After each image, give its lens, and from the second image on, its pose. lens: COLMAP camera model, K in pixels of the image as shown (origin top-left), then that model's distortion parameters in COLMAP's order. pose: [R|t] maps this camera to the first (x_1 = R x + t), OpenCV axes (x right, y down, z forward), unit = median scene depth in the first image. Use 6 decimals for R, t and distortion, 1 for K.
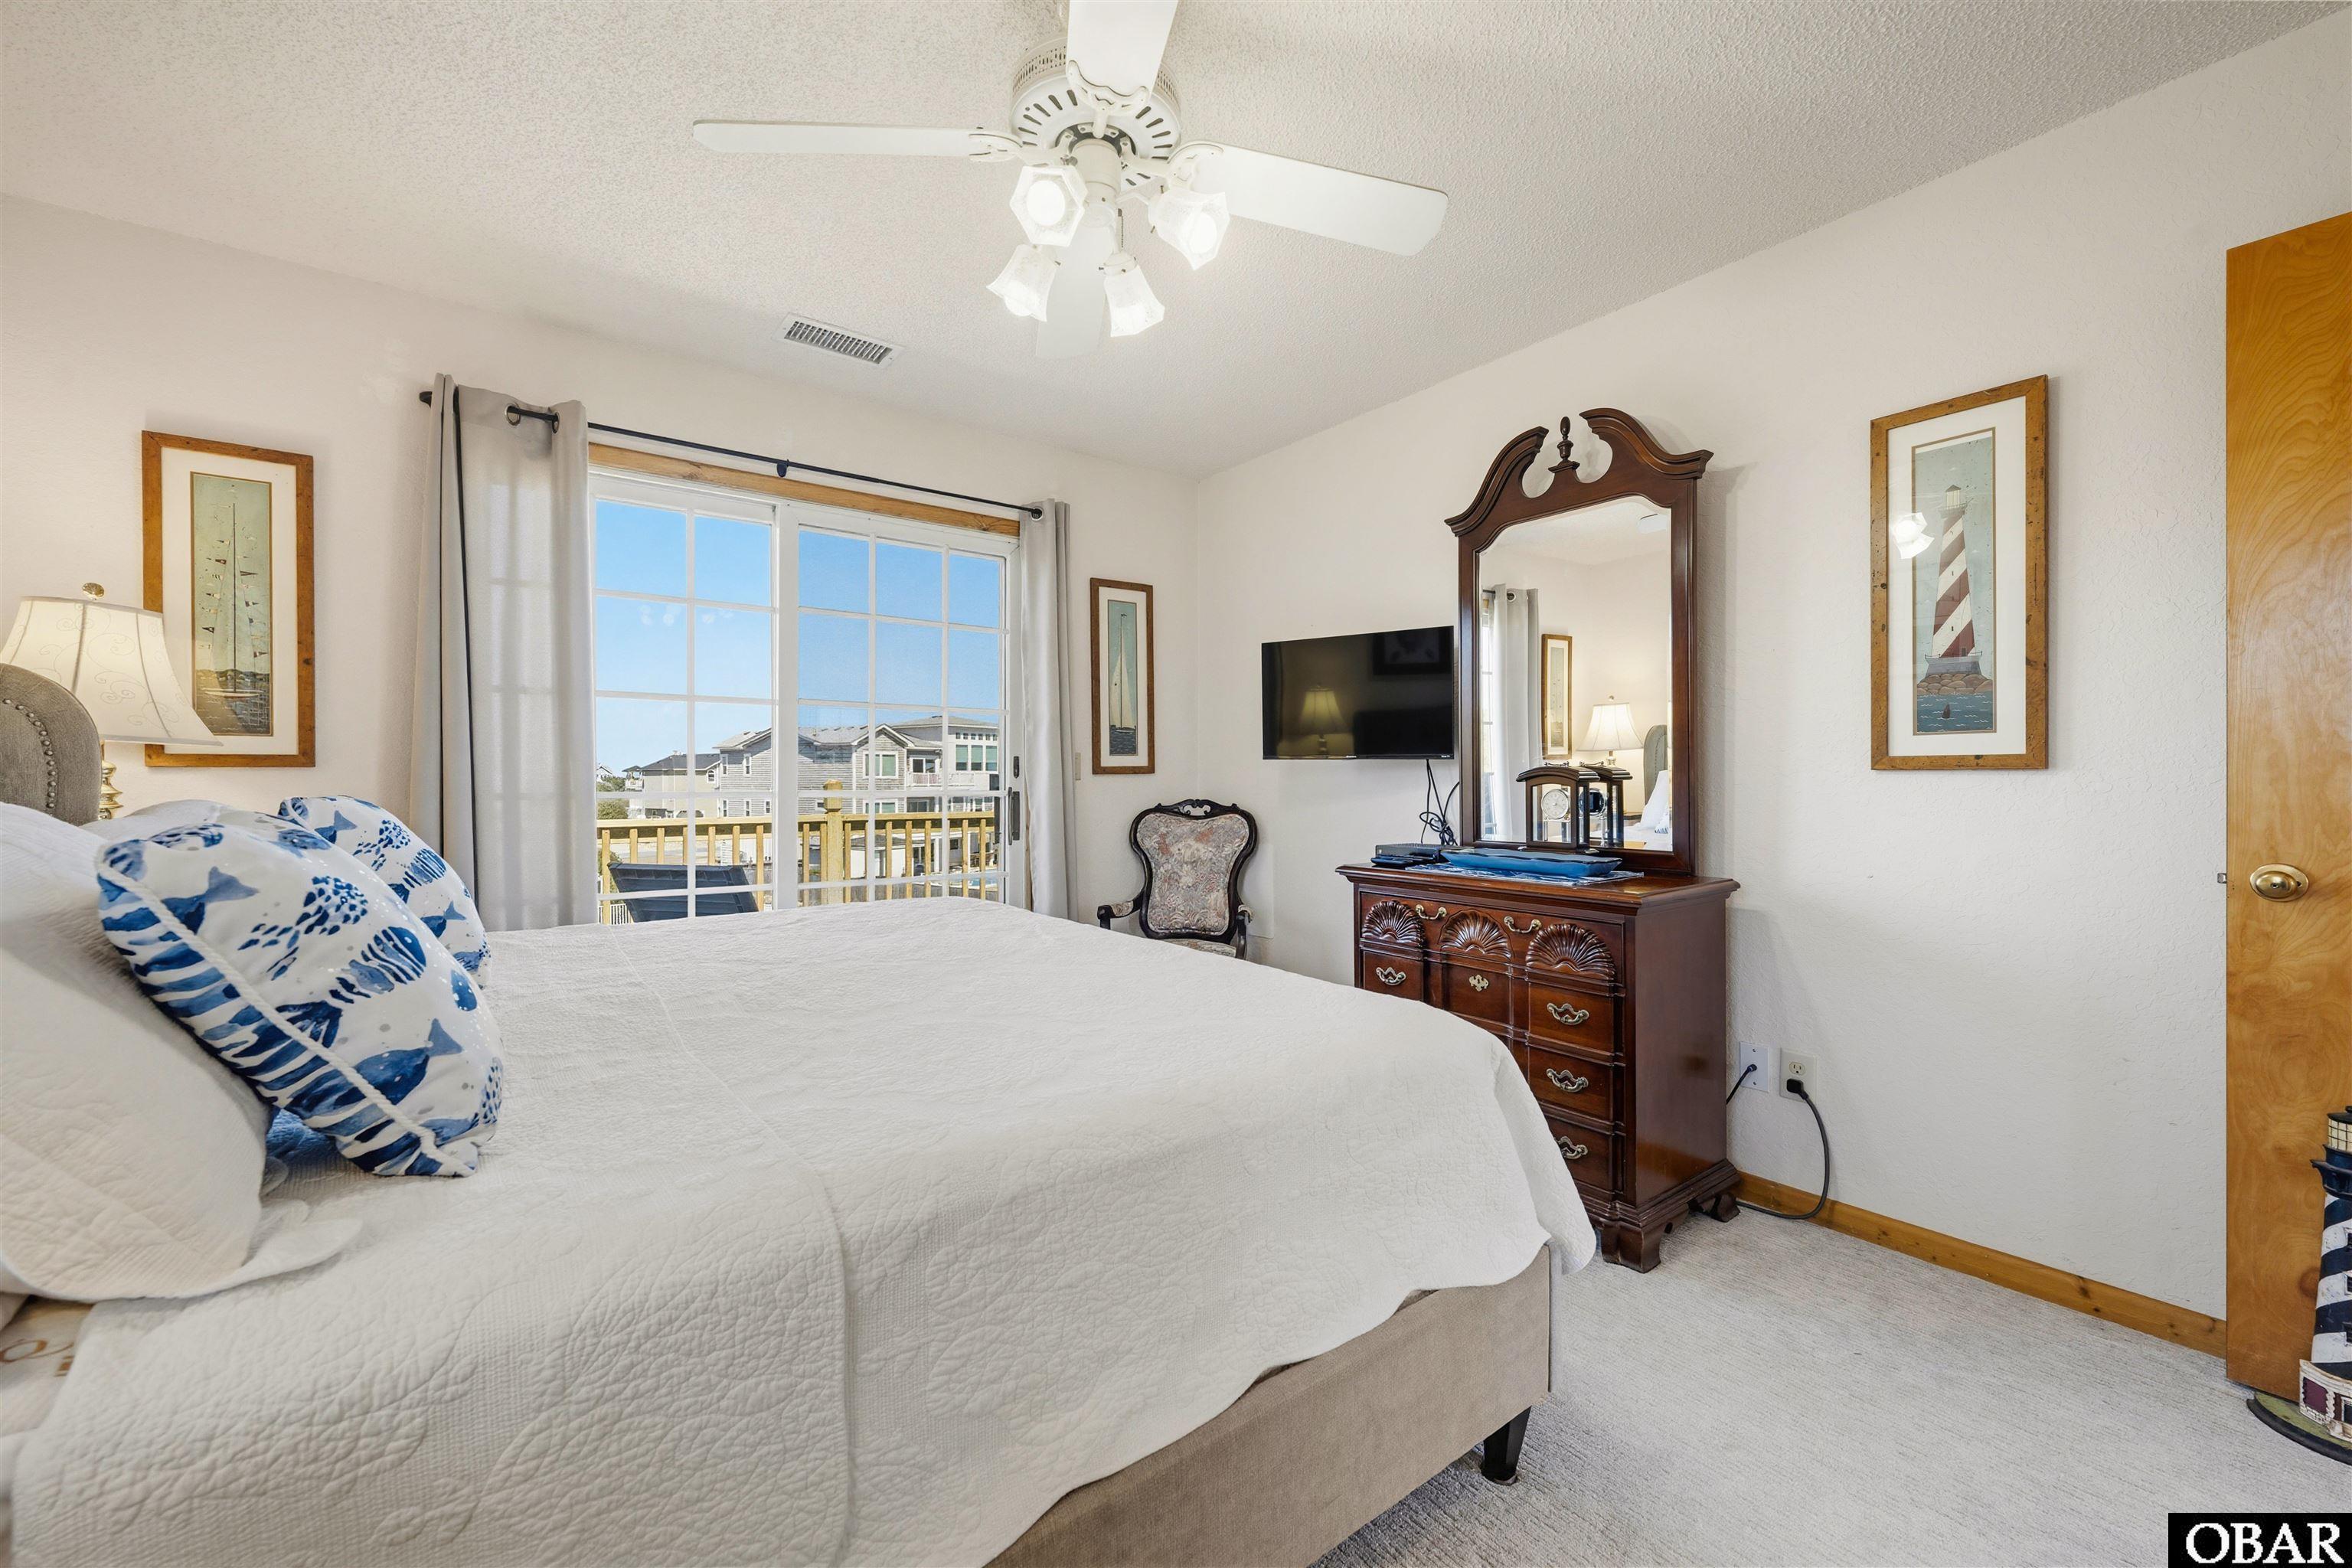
lens RADIAL K [[936.9, 0, 1181.2], [0, 936.9, 783.8], [0, 0, 1]] dist [-0.001032, 0.000029]
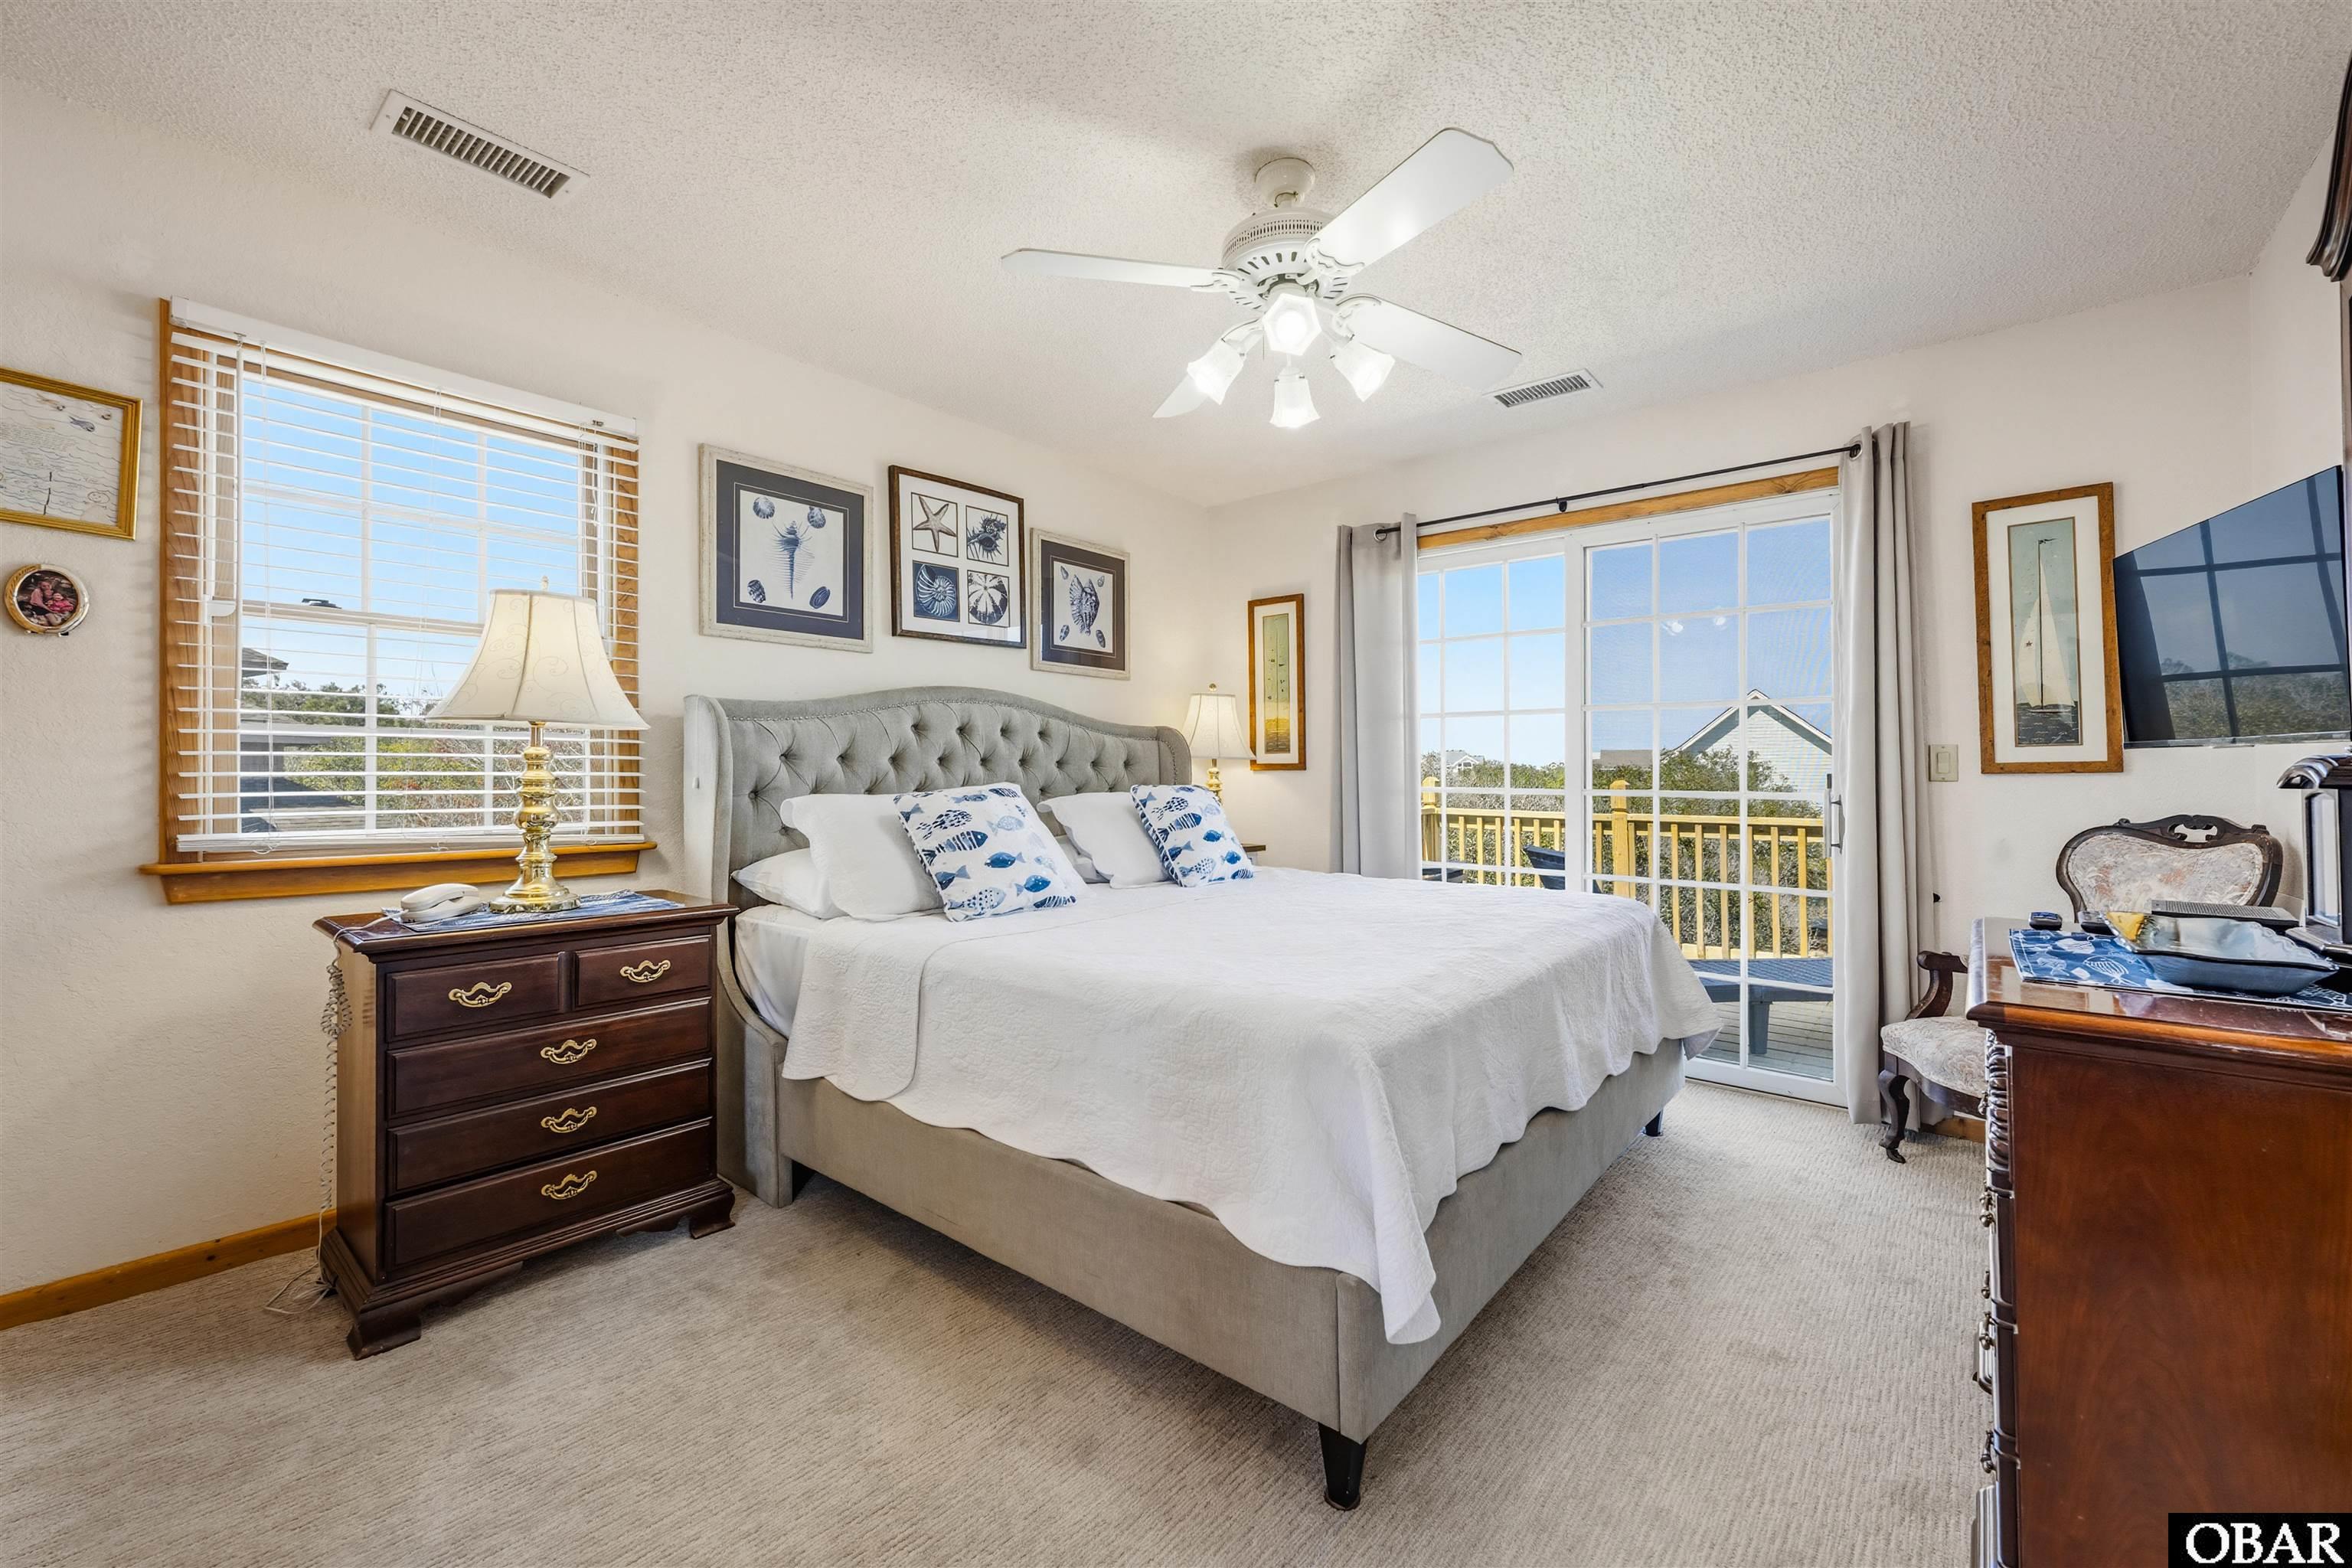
lens RADIAL K [[951.6, 0, 1178.6], [0, 951.6, 768.4], [0, 0, 1]] dist [0.001506, 0.000587]
pose [[0.228066, -0.005237, -0.973632, 0.551516], [-0.009195, 0.999929, -0.007532, -0.003306], [0.973602, 0.010670, 0.228002, 0.266082]]
